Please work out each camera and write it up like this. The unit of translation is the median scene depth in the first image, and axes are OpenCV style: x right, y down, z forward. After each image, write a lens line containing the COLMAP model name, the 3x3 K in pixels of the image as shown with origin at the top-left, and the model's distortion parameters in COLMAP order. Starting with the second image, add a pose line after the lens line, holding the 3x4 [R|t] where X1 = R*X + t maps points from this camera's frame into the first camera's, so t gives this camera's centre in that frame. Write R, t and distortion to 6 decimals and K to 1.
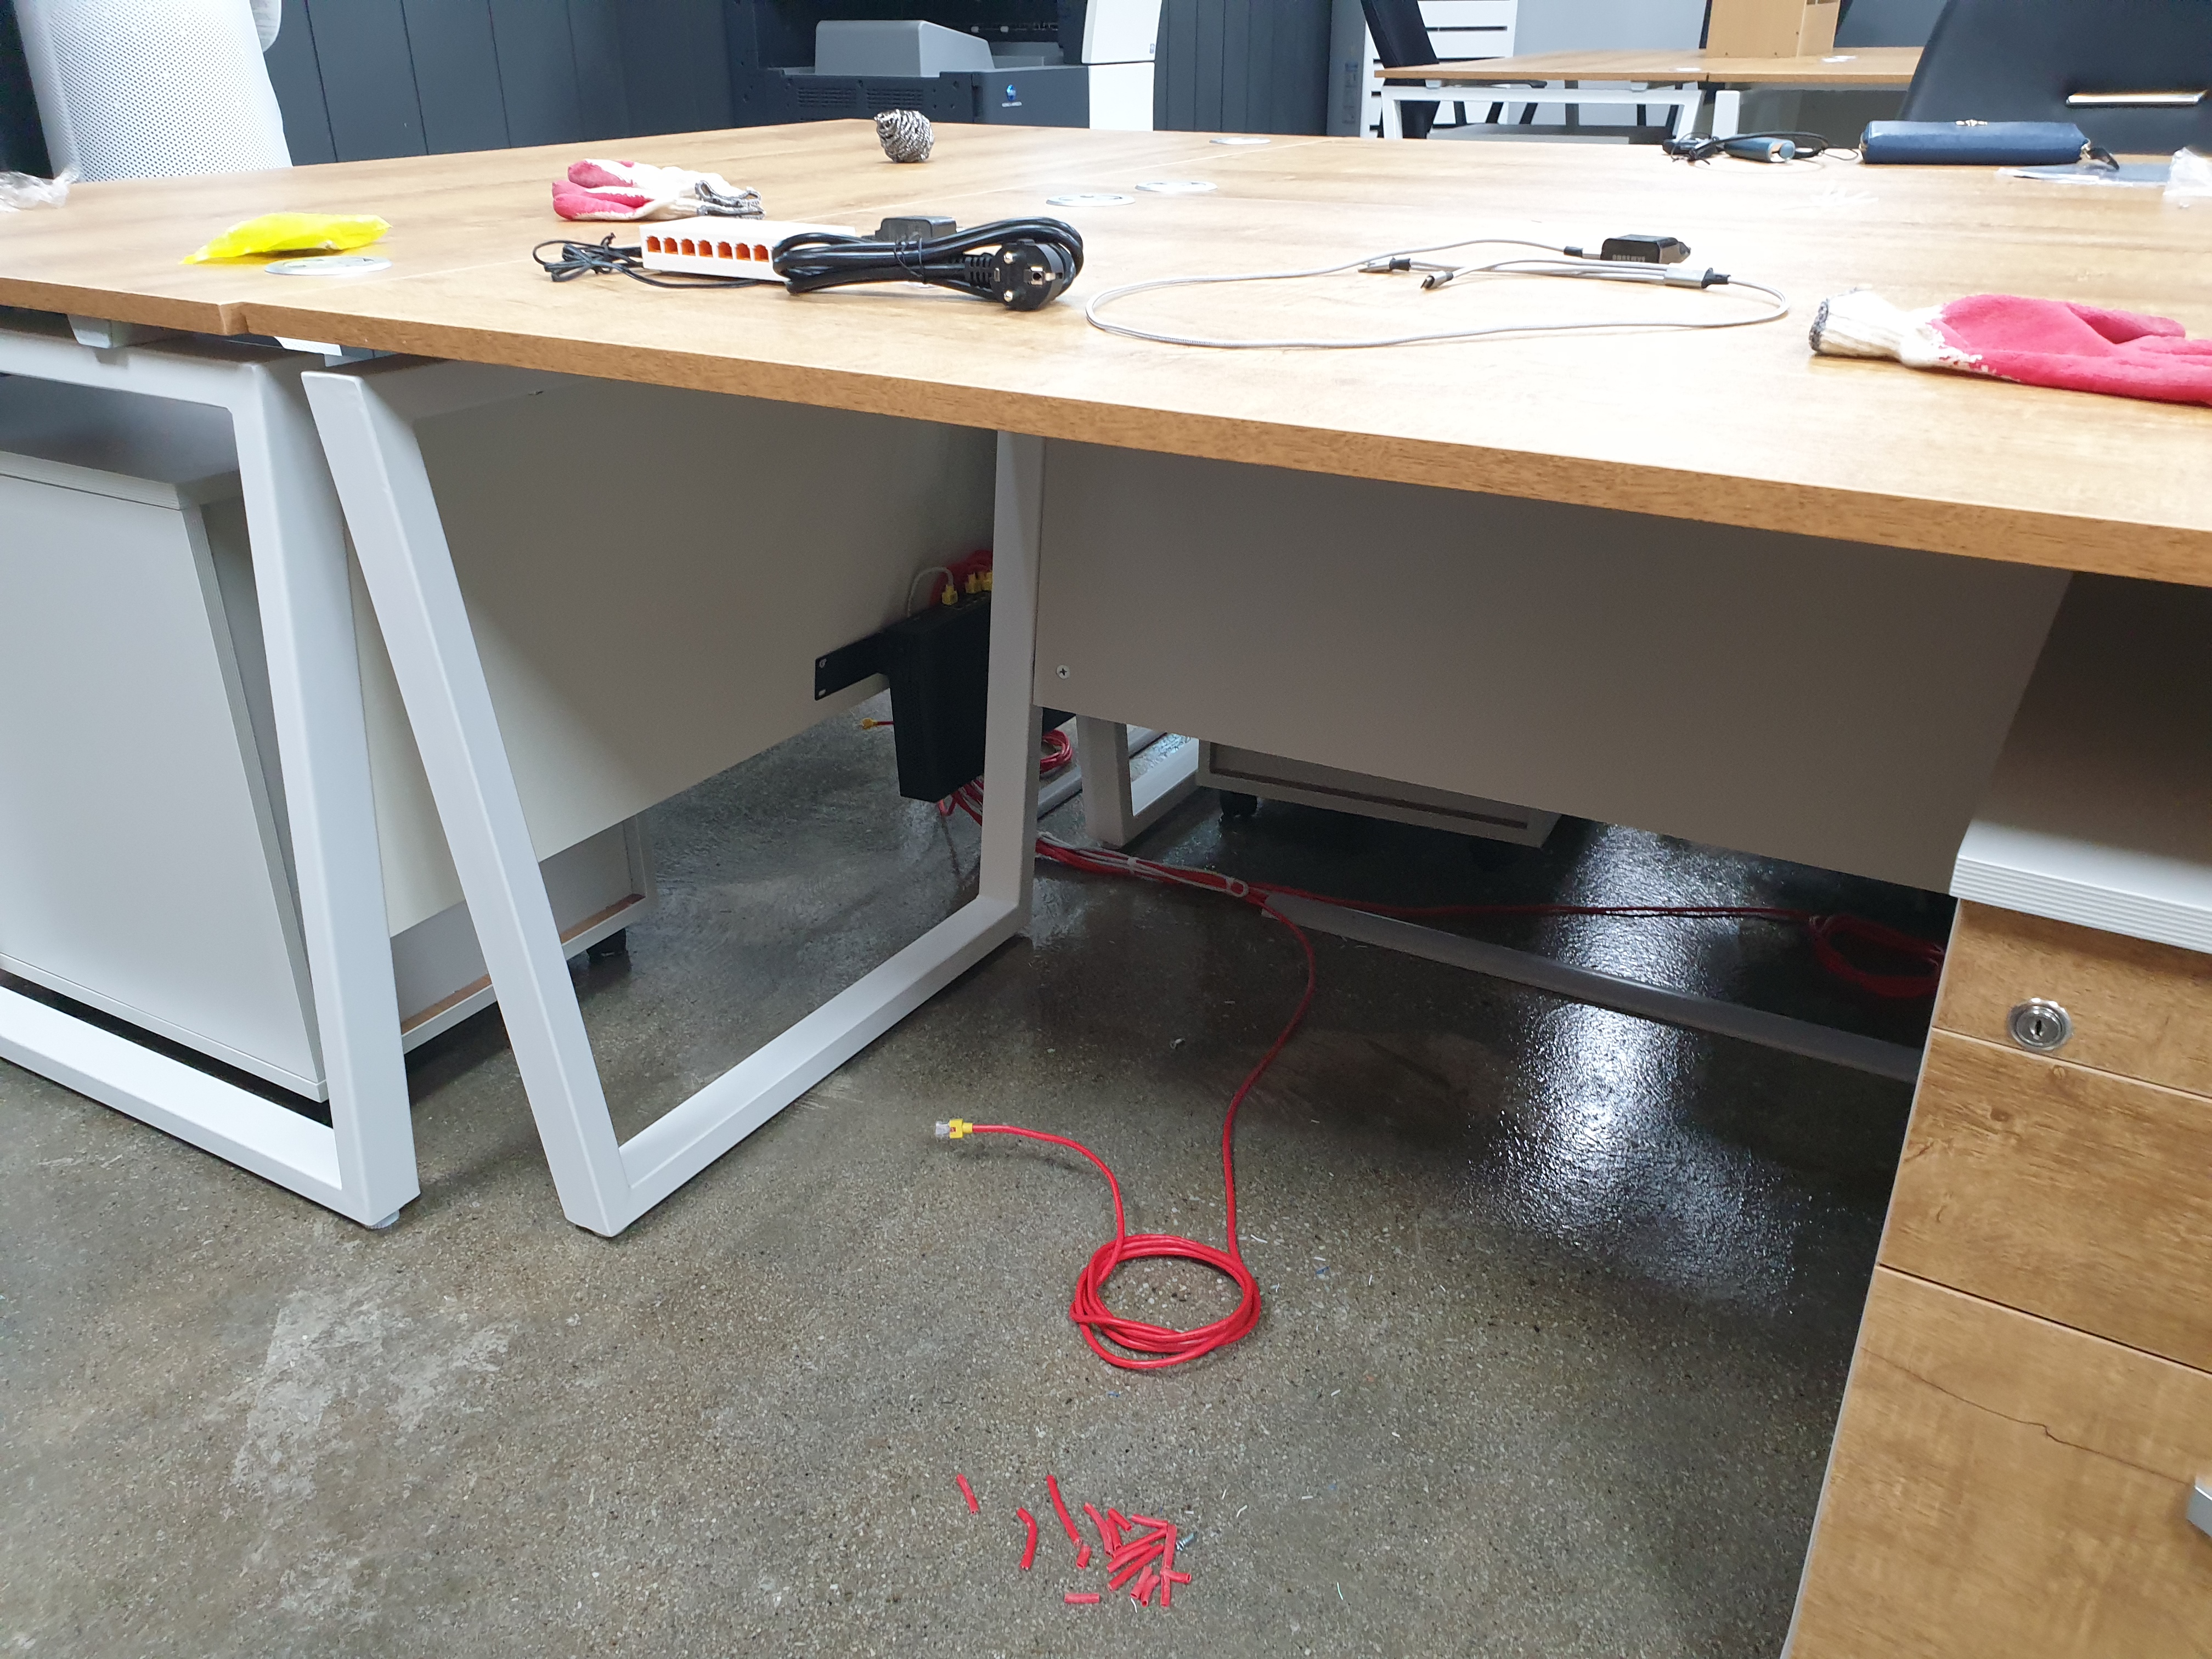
lens RADIAL K [[1713.3, 0, 1106.0], [0, 1713.3, 829.5], [0, 0, 1]] dist [0.008653, 0.001407]
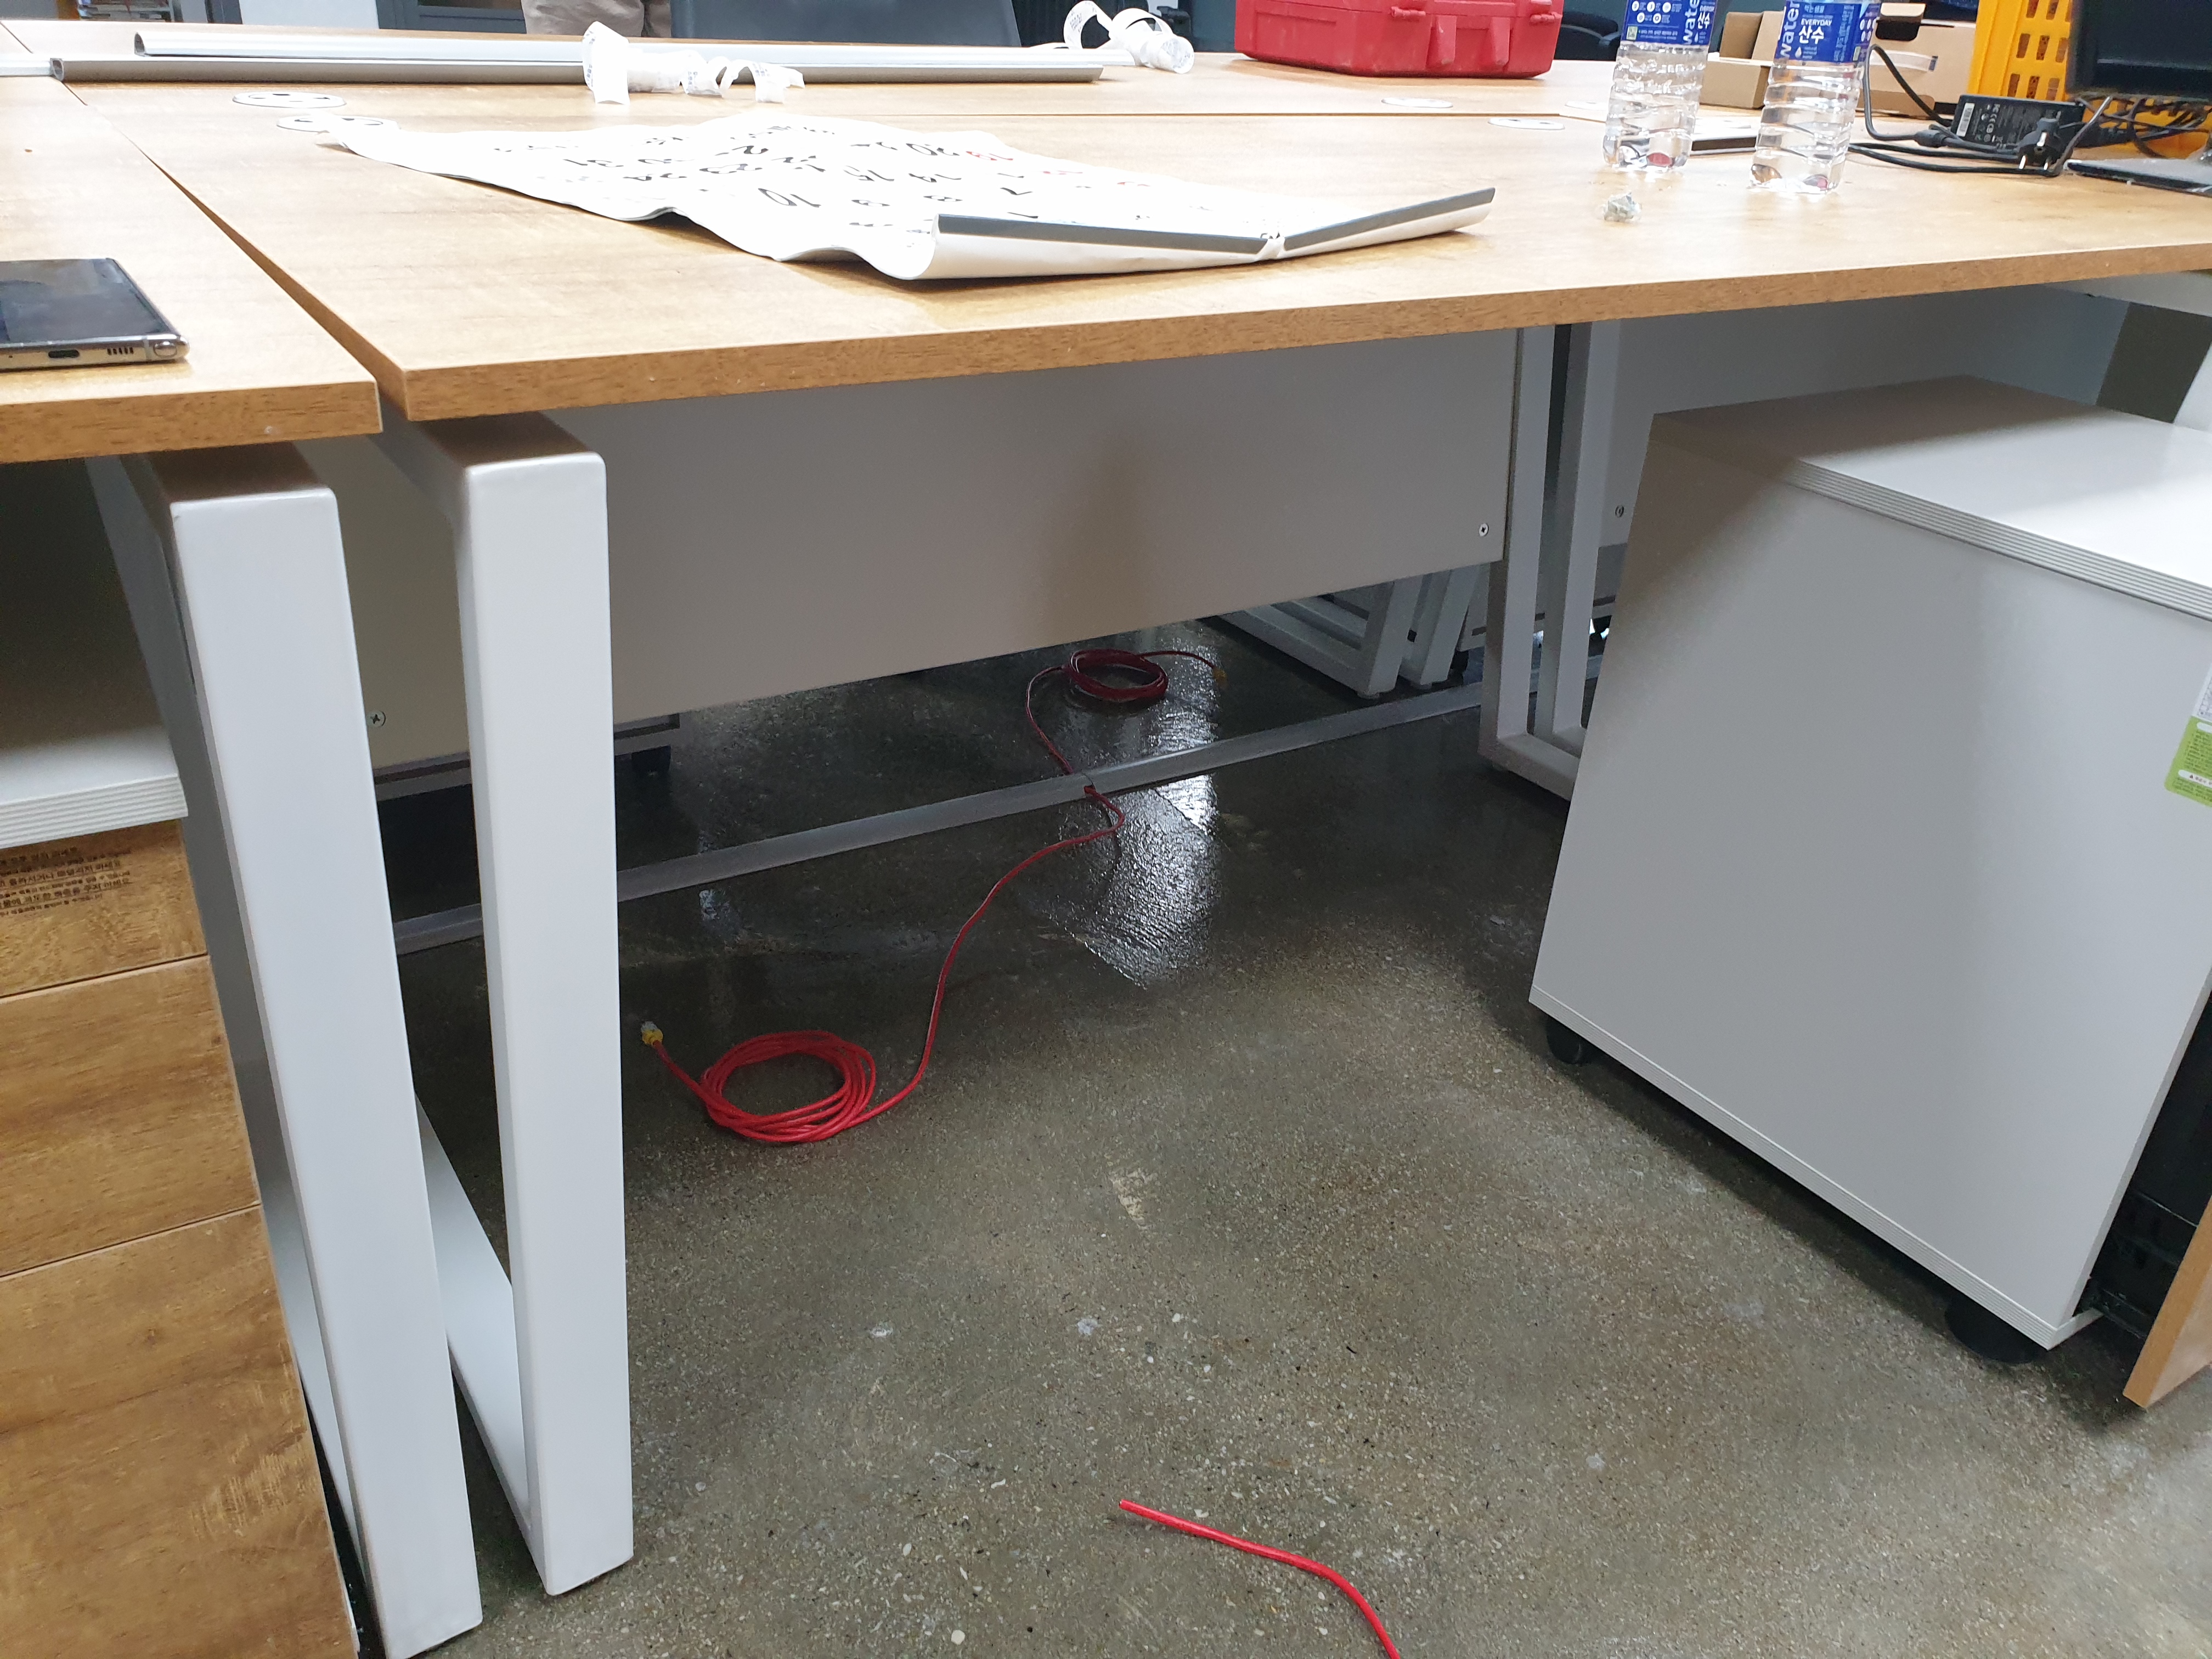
lens RADIAL K [[1713.3, 0, 1106.0], [0, 1713.3, 829.5], [0, 0, 1]] dist [0.008653, 0.001407]
pose [[0.468637, -0.387866, 0.793687, -0.910844], [0.327981, 0.910631, 0.251357, -0.228629], [-0.820249, 0.142519, 0.553968, 0.479436]]
